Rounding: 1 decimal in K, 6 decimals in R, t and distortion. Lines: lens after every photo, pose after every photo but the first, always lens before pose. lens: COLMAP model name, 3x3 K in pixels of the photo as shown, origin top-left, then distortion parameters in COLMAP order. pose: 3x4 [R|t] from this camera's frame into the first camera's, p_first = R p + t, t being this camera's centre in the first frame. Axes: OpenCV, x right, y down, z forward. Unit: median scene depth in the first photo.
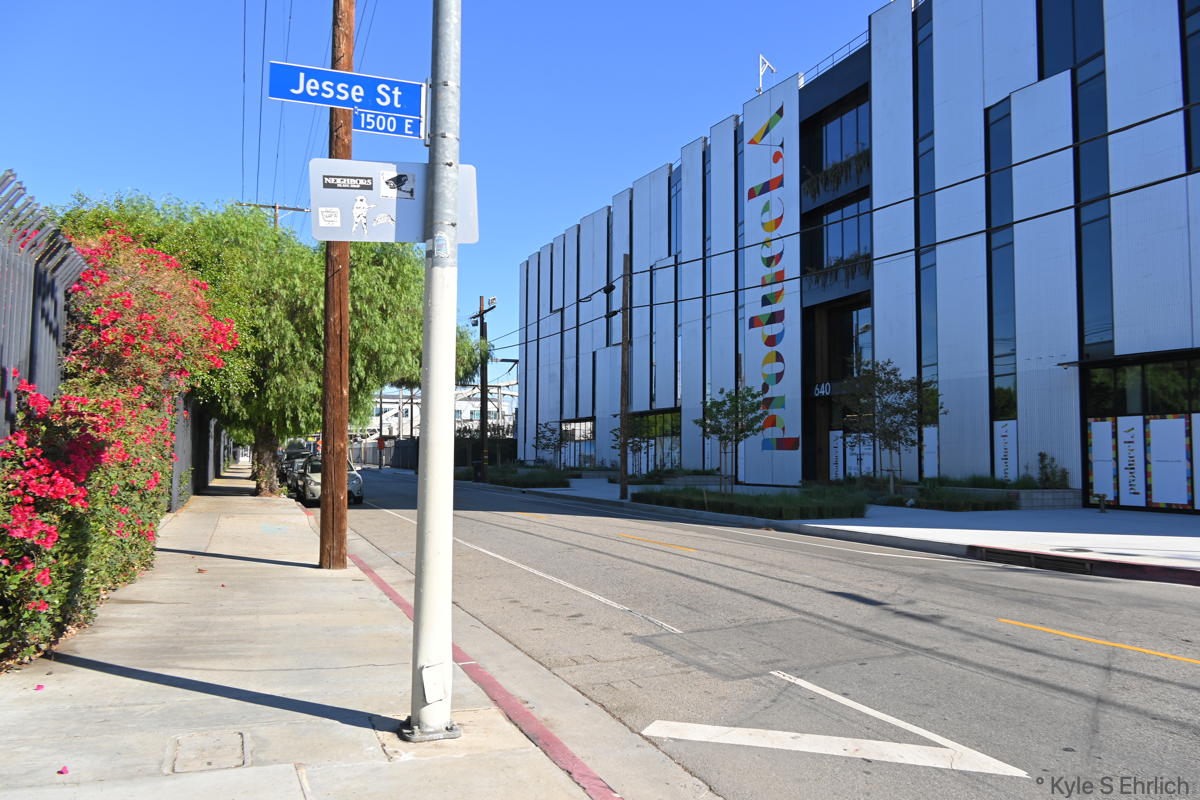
lens RADIAL K [[905.5, 0, 599.5], [0, 905.5, 400.9], [0, 0, 1]] dist [0.017125, -0.030089]
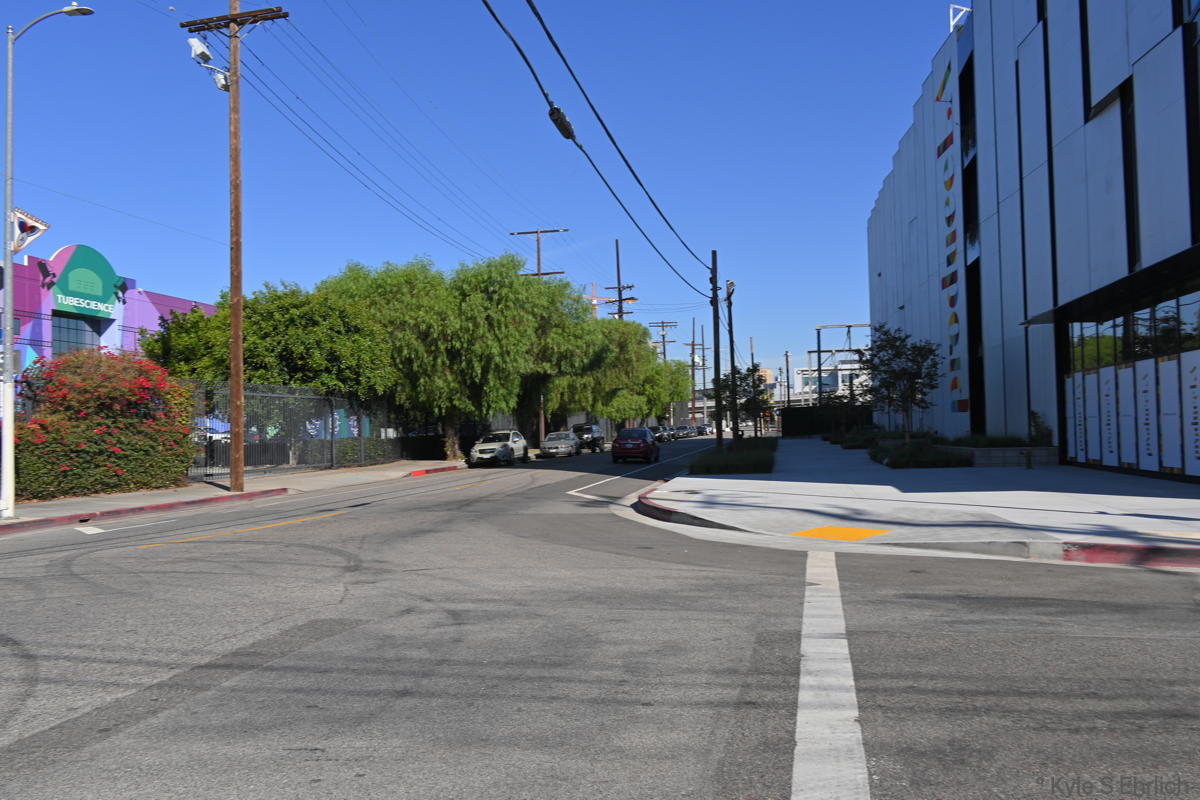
lens RADIAL K [[969.9, 0, 598.7], [0, 969.9, 400.5], [0, 0, 1]] dist [-0.002330, -0.012897]
pose [[0.847705, -0.040091, -0.528951, 0.575649], [0.059092, 0.998071, 0.019054, -0.002524], [0.527167, -0.047409, 0.848438, -0.141402]]
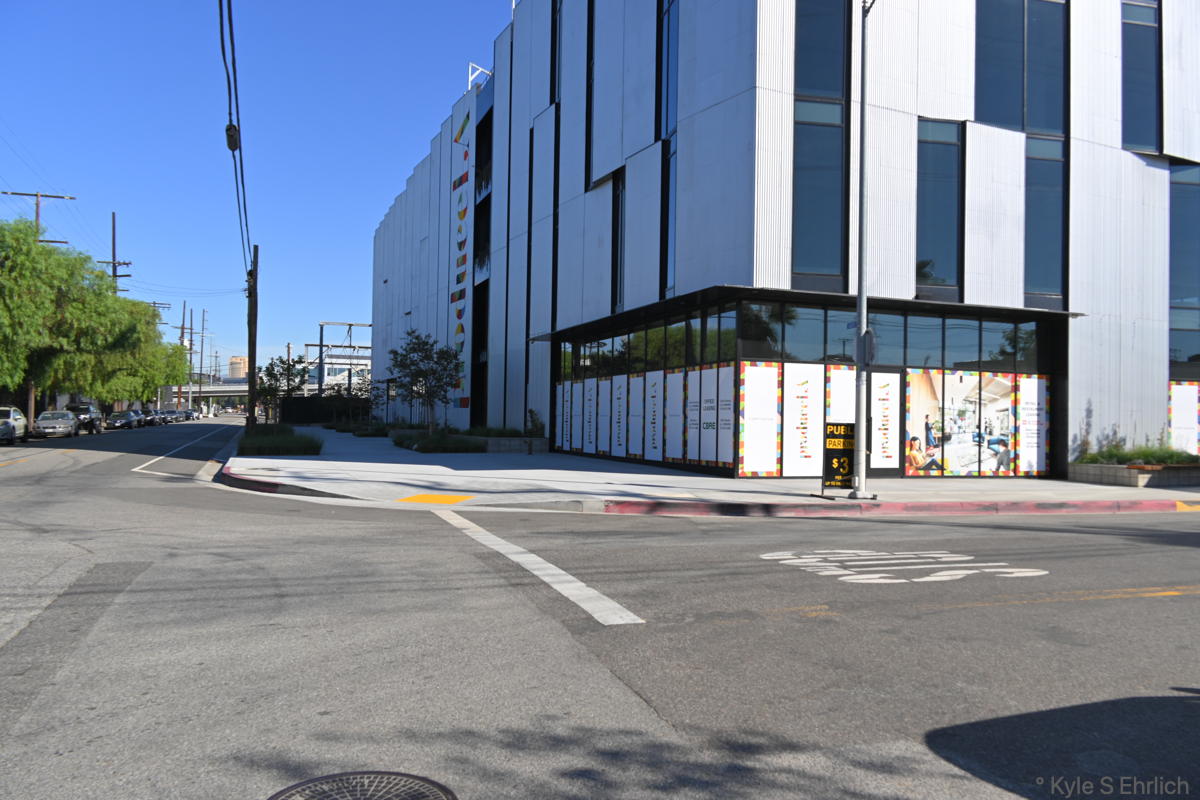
lens RADIAL K [[906.3, 0, 602.6], [0, 906.3, 400.2], [0, 0, 1]] dist [0.016391, -0.013845]
pose [[0.999897, 0.010225, -0.010085, 0.533345], [-0.009810, 0.999140, 0.040292, -0.006539], [0.010488, -0.040189, 0.999137, -0.233315]]
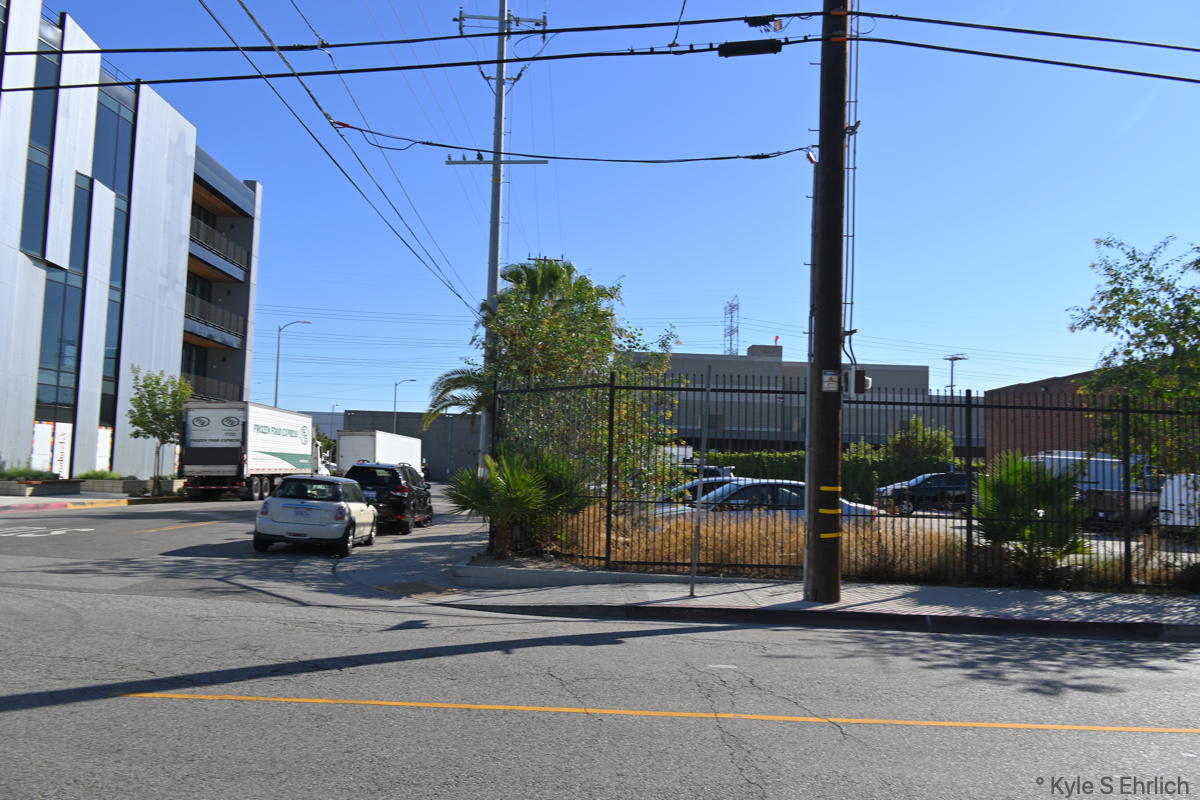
lens RADIAL K [[903.7, 0, 598.8], [0, 903.7, 400.9], [0, 0, 1]] dist [0.032589, -0.048774]
pose [[0.350621, 0.075839, 0.933442, 0.209069], [-0.087825, 0.994986, -0.047850, -0.028596], [-0.932390, -0.065203, 0.355523, -0.478224]]
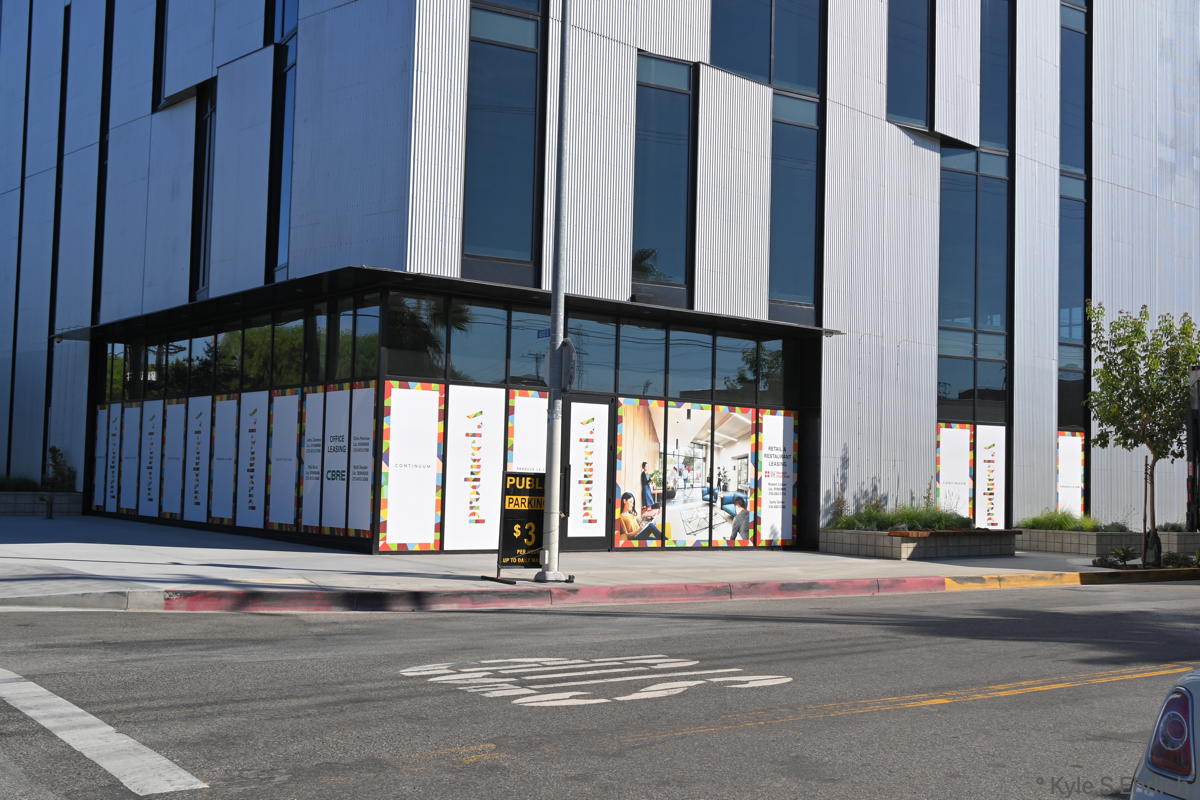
lens RADIAL K [[1324.9, 0, 600.0], [0, 1324.9, 400.0], [0, 0, 1]] dist [0.000288, -0.019851]
pose [[0.955619, 0.035385, 0.292472, 0.537637], [-0.038134, 0.999266, 0.003701, -0.005926], [-0.292126, -0.014690, 0.956267, -0.225575]]
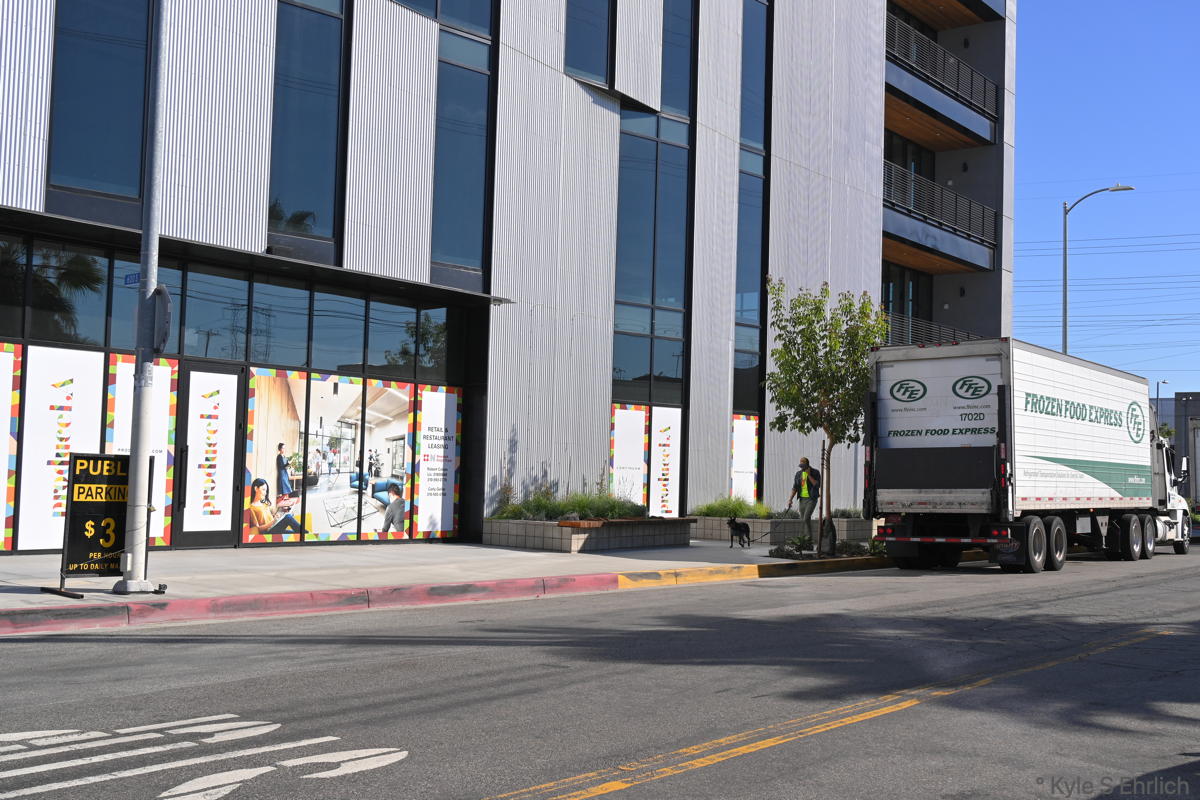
lens RADIAL K [[1319.1, 0, 600.0], [0, 1319.1, 400.0], [0, 0, 1]] dist [-0.005287, 0.004433]
pose [[0.857419, 0.045258, 0.512625, 0.587519], [-0.055457, 0.998450, 0.004608, -0.001275], [-0.511623, -0.032379, 0.858600, -0.141956]]
